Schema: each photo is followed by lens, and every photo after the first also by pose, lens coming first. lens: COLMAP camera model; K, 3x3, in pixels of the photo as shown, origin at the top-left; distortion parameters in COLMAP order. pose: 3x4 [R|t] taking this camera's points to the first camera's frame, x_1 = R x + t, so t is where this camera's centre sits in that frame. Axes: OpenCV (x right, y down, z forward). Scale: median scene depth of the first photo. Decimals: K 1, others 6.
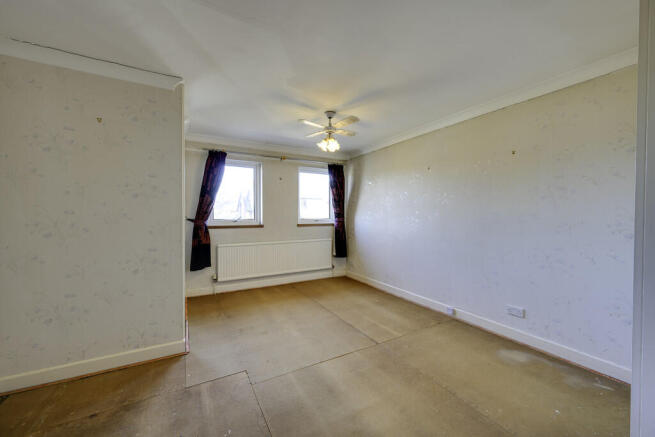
lens RADIAL K [[255.3, 0, 326.6], [0, 255.3, 216.3], [0, 0, 1]] dist [-0.005716, 0.000593]
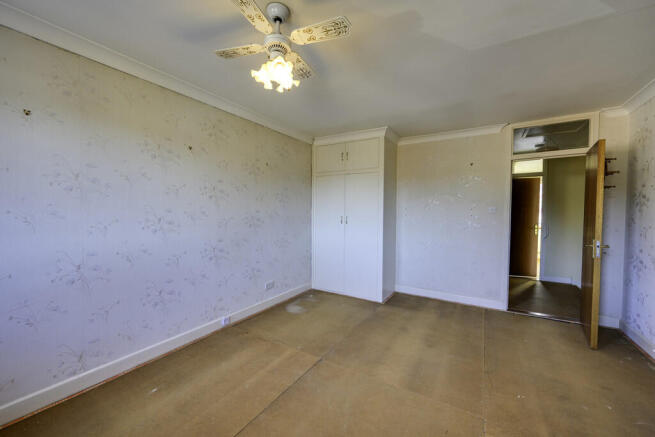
lens RADIAL K [[255.3, 0, 327.9], [0, 255.3, 220.2], [0, 0, 1]] dist [-0.005716, 0.000593]
pose [[-0.492185, -0.019542, 0.870271, -0.486864], [0.013035, 0.999470, 0.029815, 0.007127], [-0.870393, 0.026019, -0.491670, 1.245289]]
